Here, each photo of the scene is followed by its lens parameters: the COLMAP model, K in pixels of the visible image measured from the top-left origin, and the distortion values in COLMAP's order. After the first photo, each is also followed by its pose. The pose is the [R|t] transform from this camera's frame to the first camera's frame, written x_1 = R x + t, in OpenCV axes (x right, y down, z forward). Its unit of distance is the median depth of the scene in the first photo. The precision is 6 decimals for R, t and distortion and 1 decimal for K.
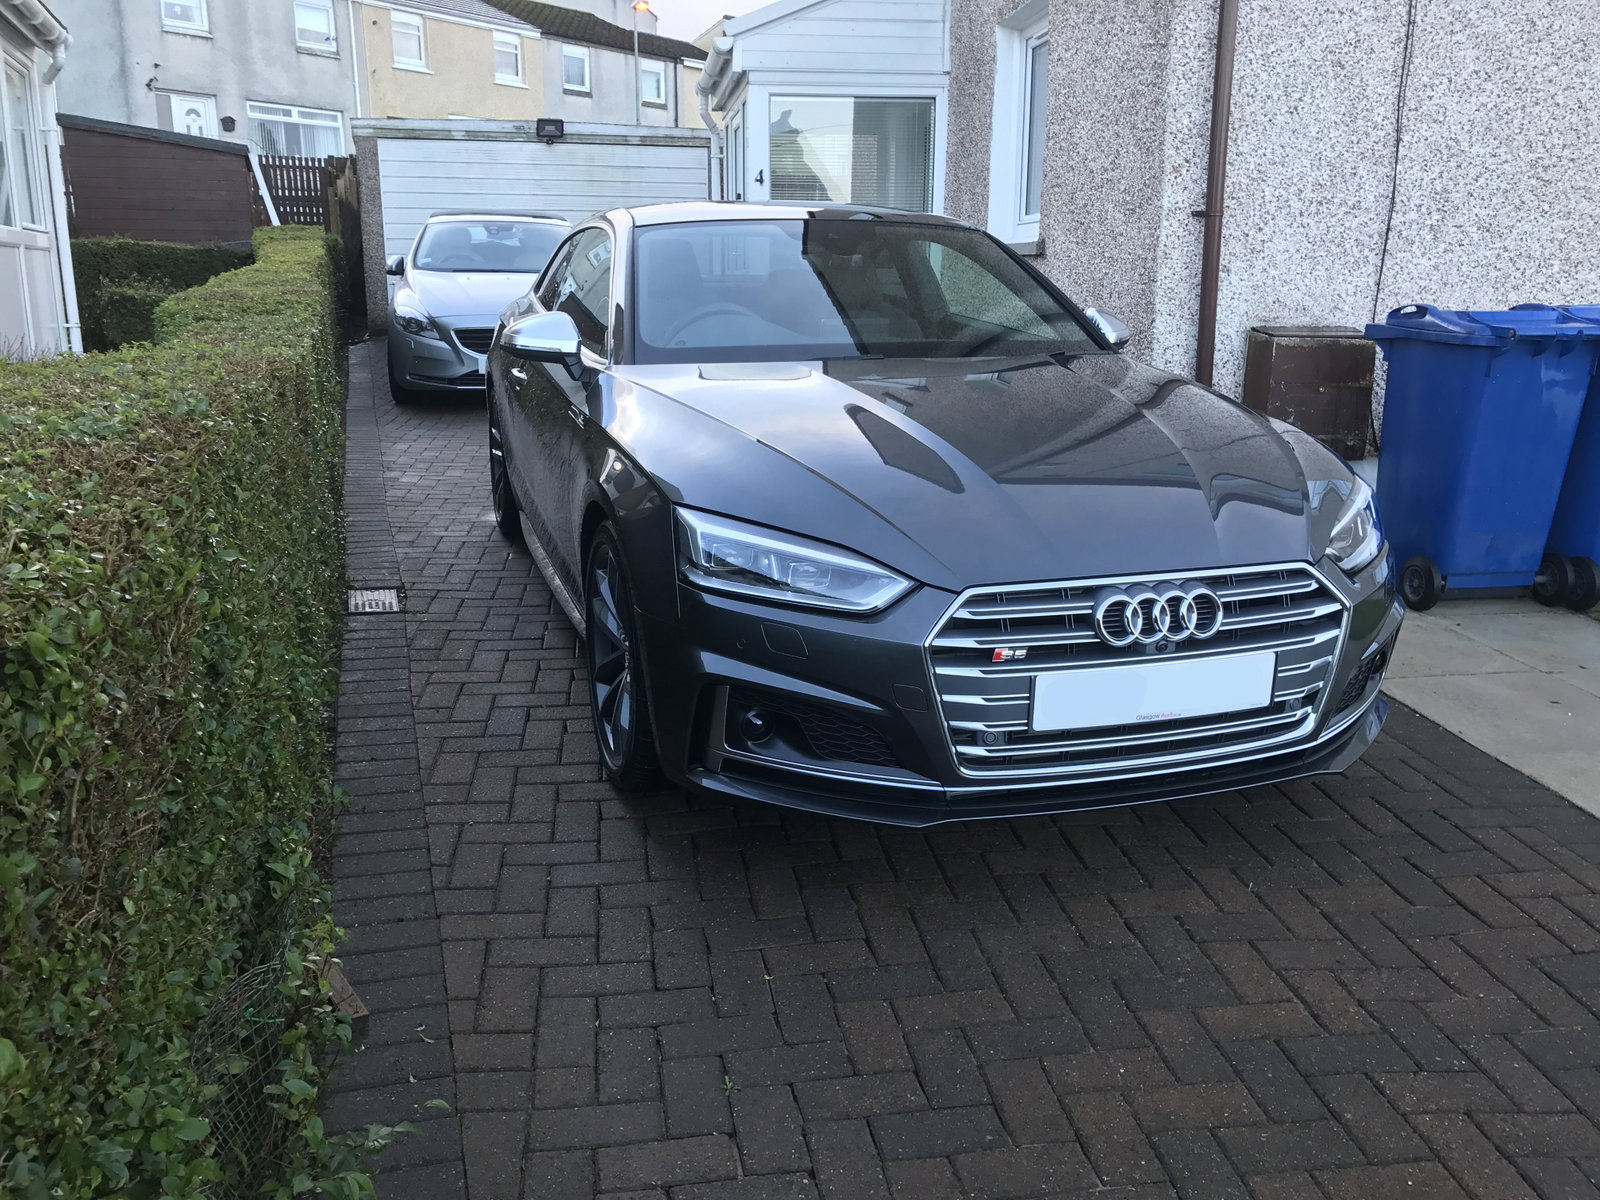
lens RADIAL K [[1316.2, 0, 797.6], [0, 1316.2, 611.0], [0, 0, 1]] dist [0.037029, -0.033619]
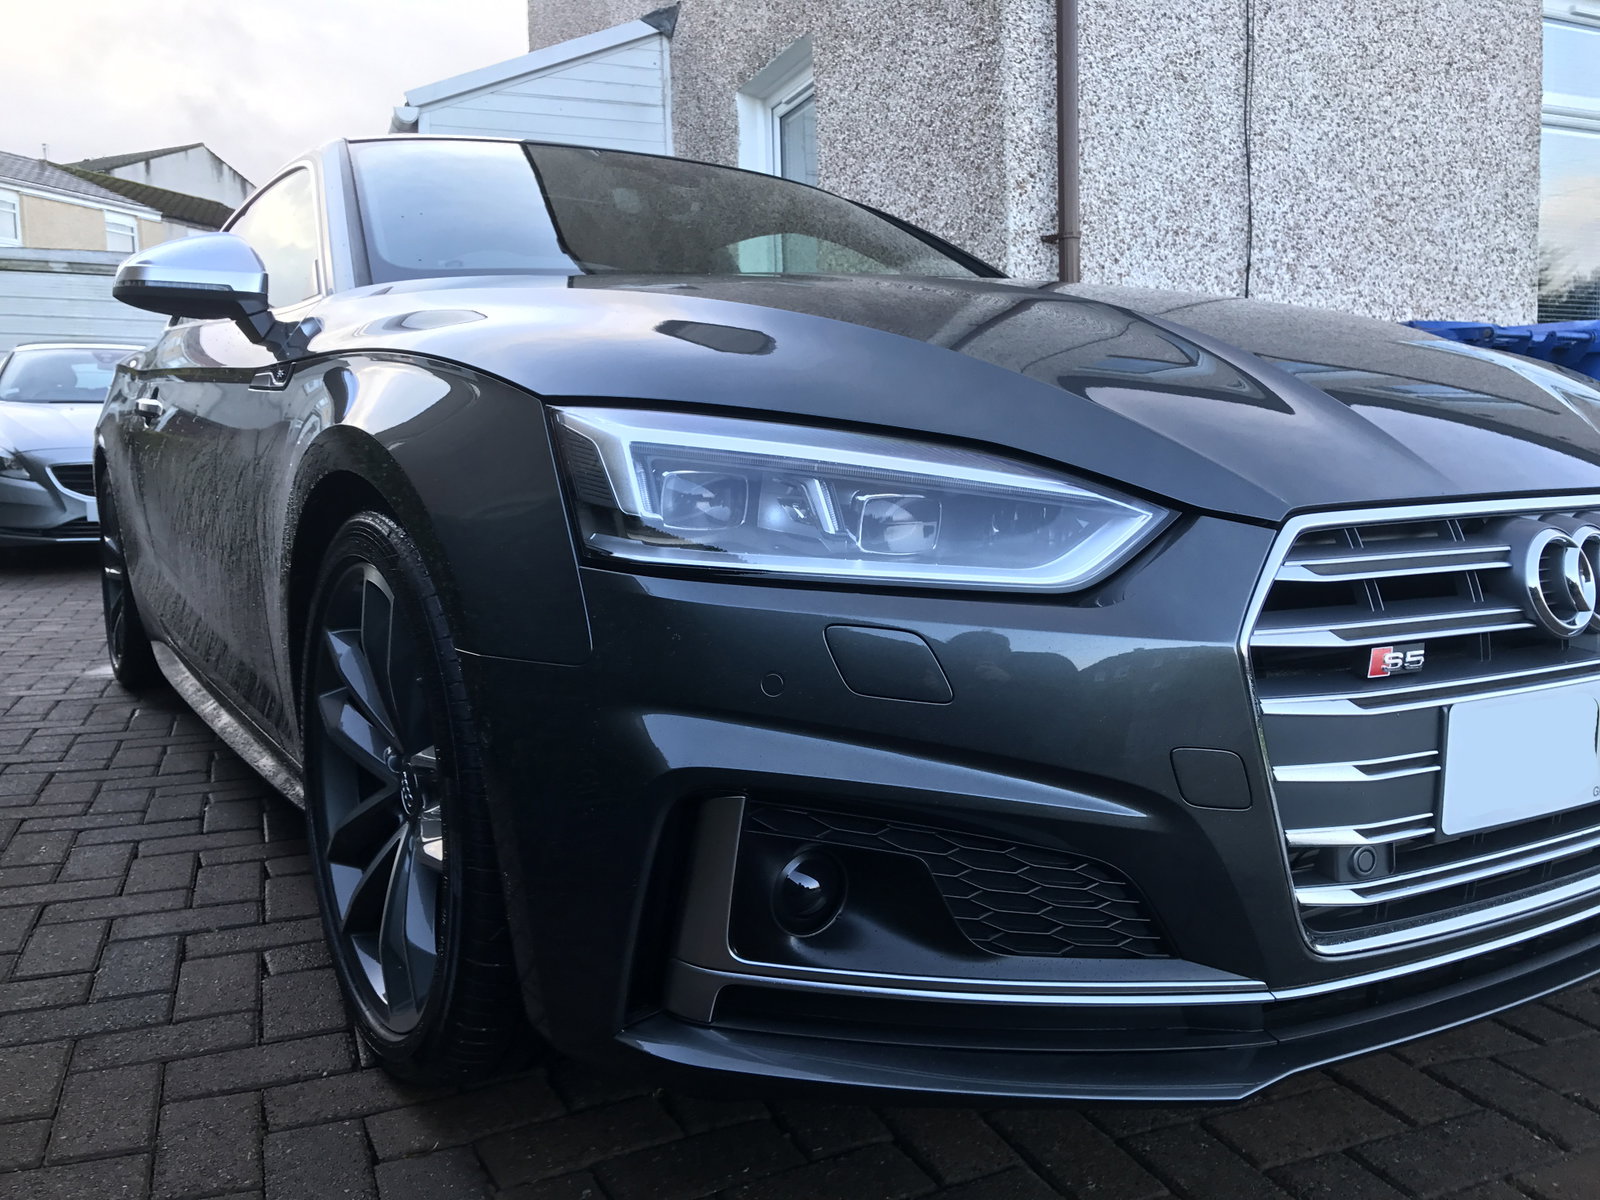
lens RADIAL K [[1316.2, 0, 797.6], [0, 1316.2, 611.0], [0, 0, 1]] dist [0.037029, -0.033619]
pose [[0.966694, -0.048897, 0.251219, -0.065146], [0.086096, 0.986503, -0.139285, 0.028178], [-0.241017, 0.156275, 0.957856, 0.289633]]
